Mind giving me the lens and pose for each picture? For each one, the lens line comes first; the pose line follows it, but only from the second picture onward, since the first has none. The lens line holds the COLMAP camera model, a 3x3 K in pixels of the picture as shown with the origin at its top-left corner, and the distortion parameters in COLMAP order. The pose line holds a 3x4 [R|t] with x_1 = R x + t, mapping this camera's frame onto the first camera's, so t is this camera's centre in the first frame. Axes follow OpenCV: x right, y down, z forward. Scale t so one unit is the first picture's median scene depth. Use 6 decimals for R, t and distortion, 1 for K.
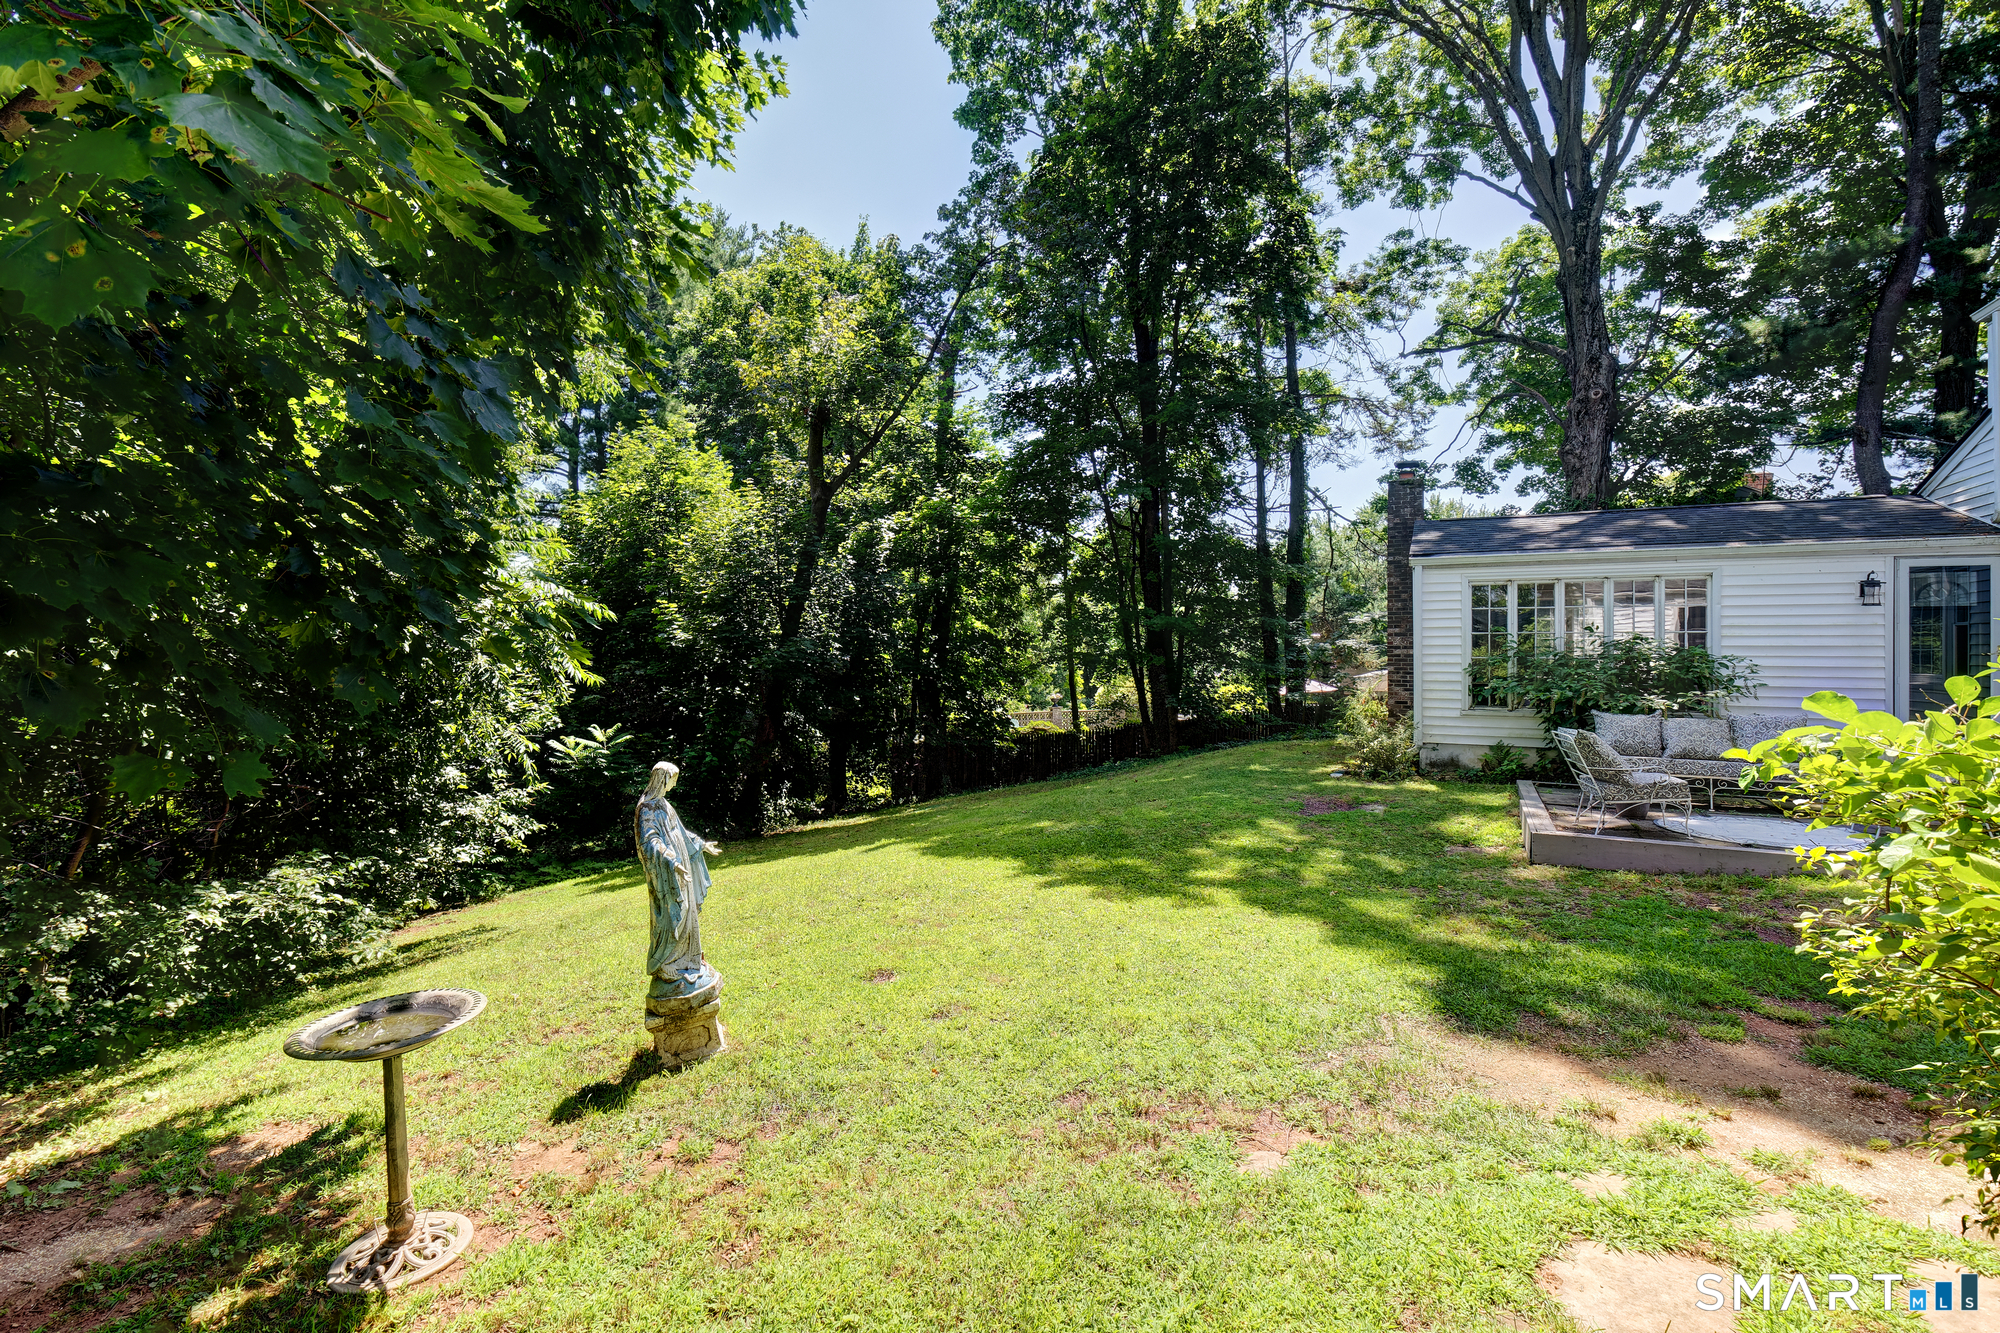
lens RADIAL K [[888.7, 0, 991.5], [0, 888.7, 665.1], [0, 0, 1]] dist [0.000055, -0.001295]
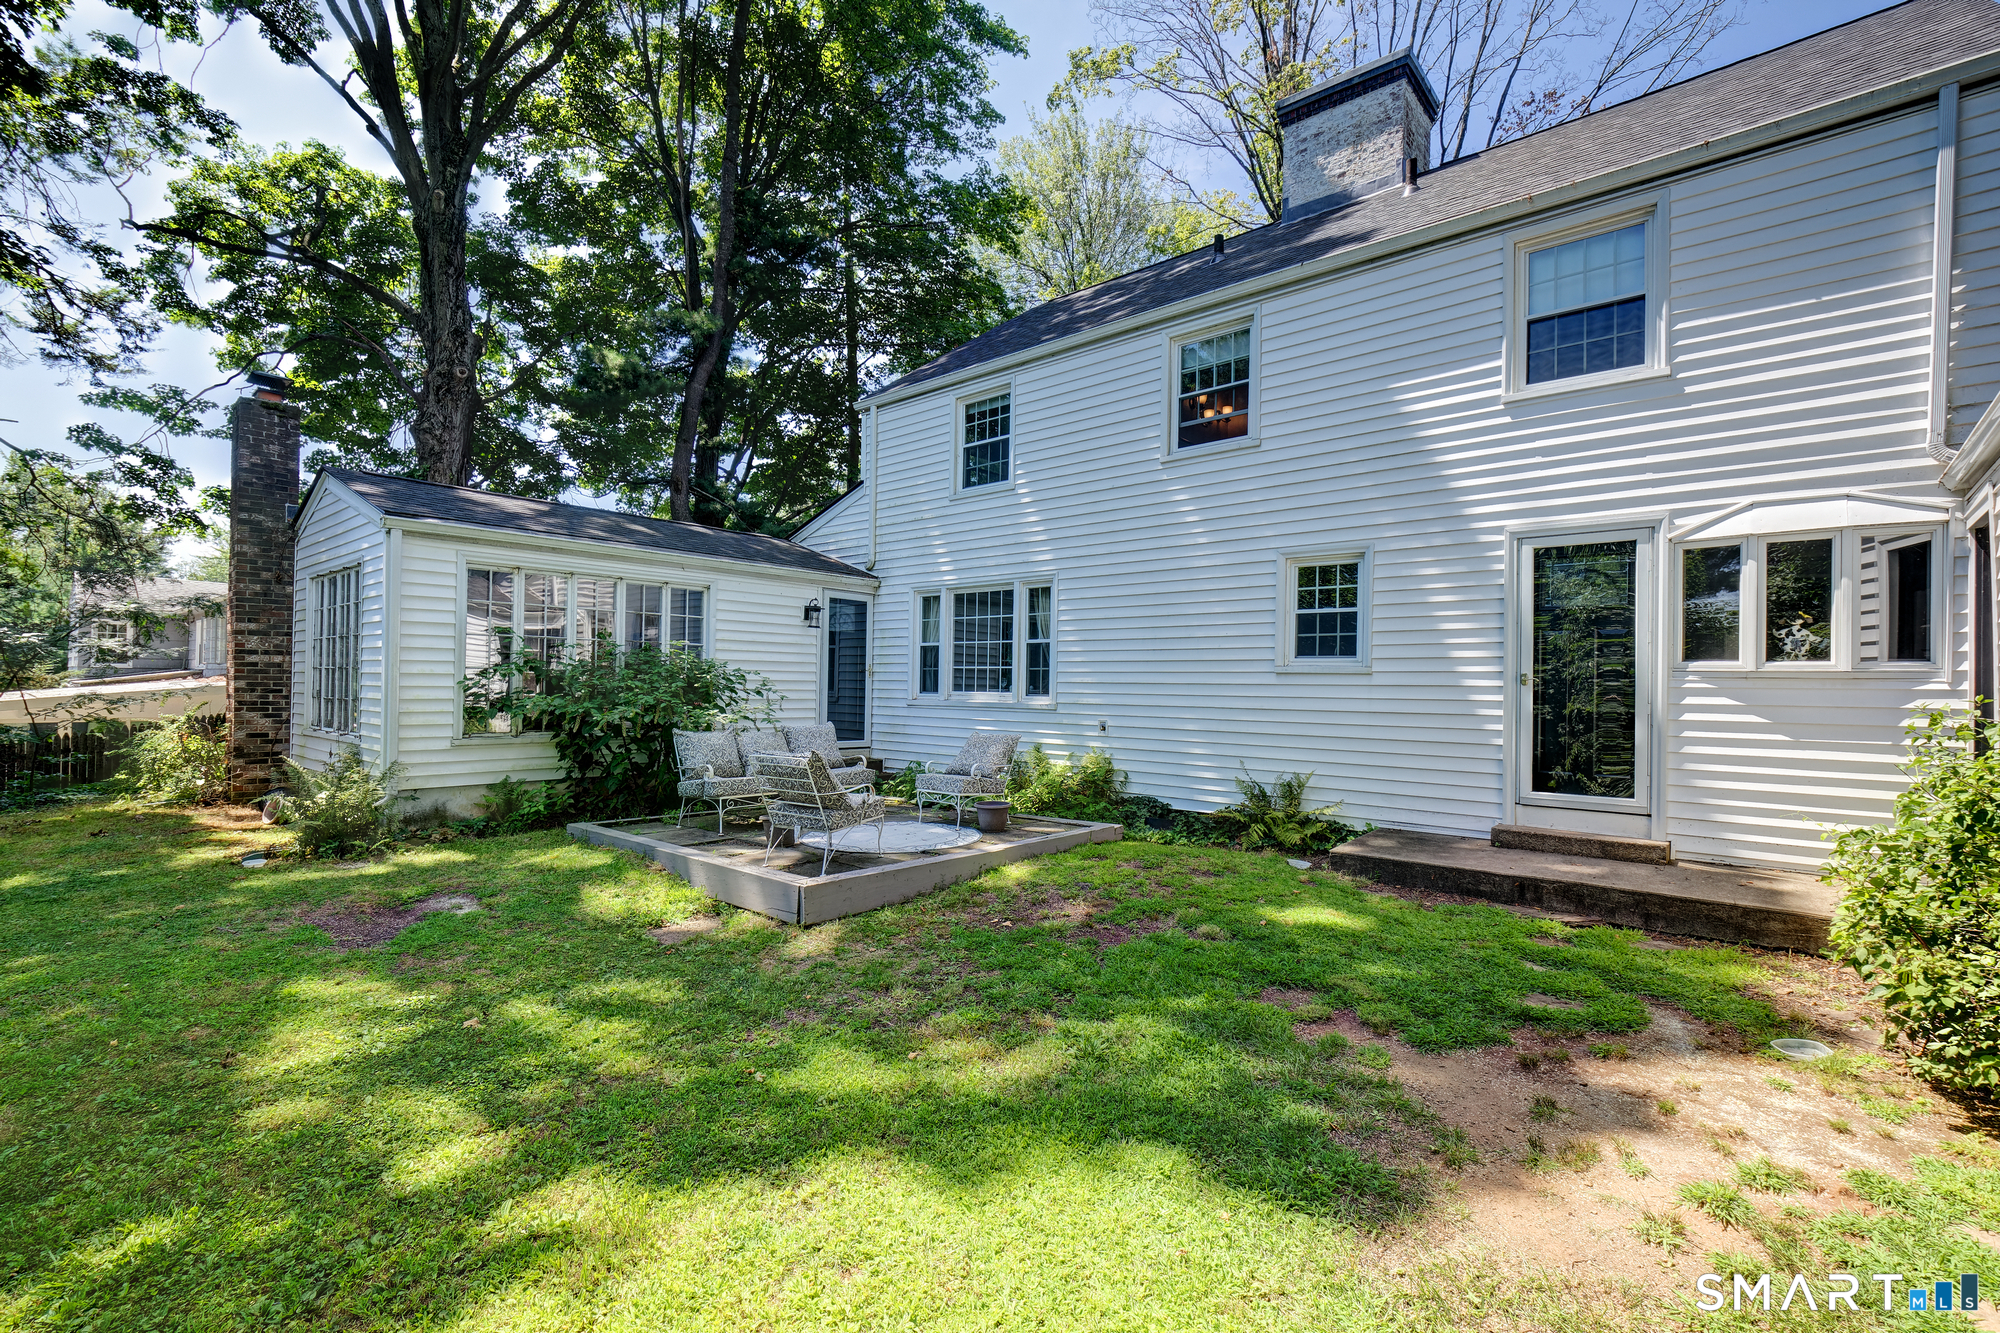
lens RADIAL K [[888.7, 0, 1028.9], [0, 888.7, 692.4], [0, 0, 1]] dist [0.000055, -0.001295]
pose [[0.252642, -0.012576, 0.967478, -0.060383], [0.000687, 0.999918, 0.012818, 0.002719], [-0.967559, -0.002574, 0.252630, 0.394662]]
